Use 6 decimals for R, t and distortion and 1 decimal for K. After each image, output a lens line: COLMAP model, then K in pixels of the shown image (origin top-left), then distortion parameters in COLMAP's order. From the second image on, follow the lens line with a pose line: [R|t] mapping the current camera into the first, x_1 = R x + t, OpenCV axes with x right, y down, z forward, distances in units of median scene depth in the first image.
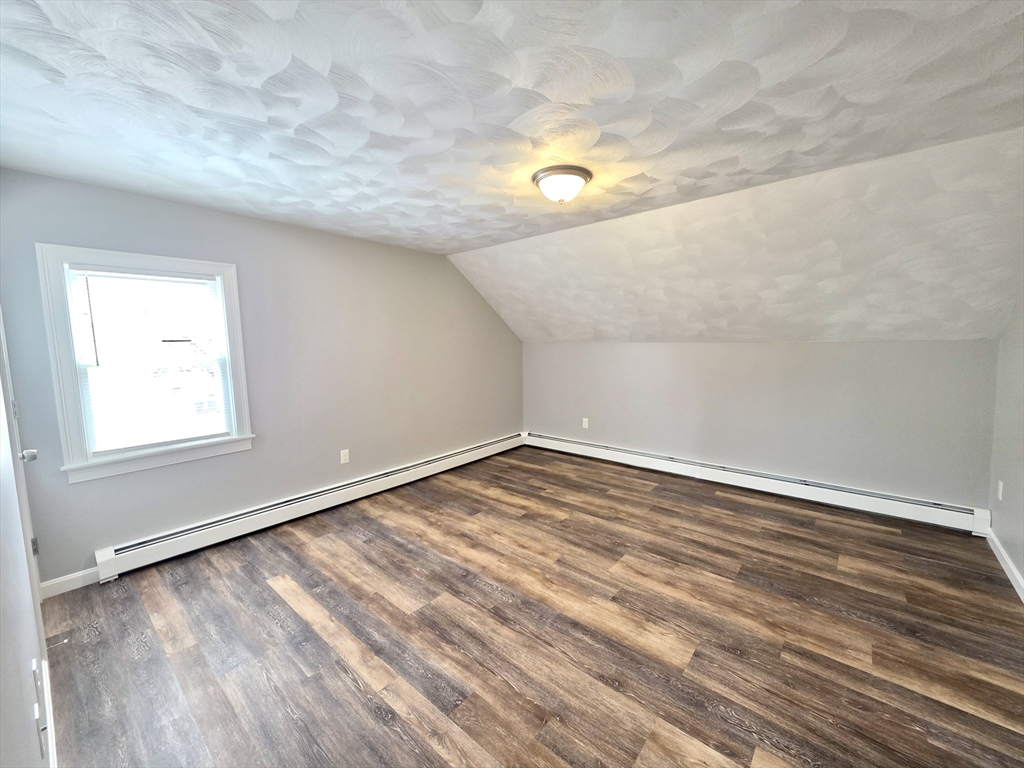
lens RADIAL K [[407.0, 0, 516.3], [0, 407.0, 382.4], [0, 0, 1]] dist [0.002864, -0.000673]
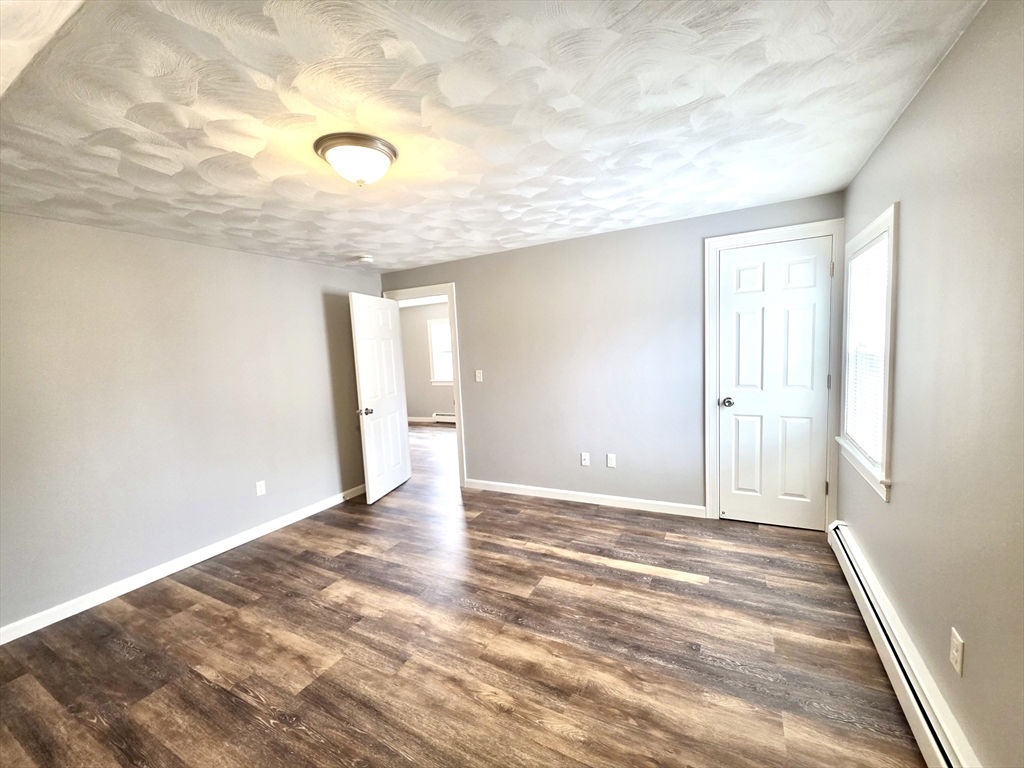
lens RADIAL K [[407.0, 0, 516.3], [0, 407.0, 382.4], [0, 0, 1]] dist [0.002864, -0.000673]
pose [[-0.975310, 0.087221, -0.202888, 0.012797], [0.048325, 0.980728, 0.189305, -0.202017], [0.215490, 0.174826, -0.960729, 1.813006]]
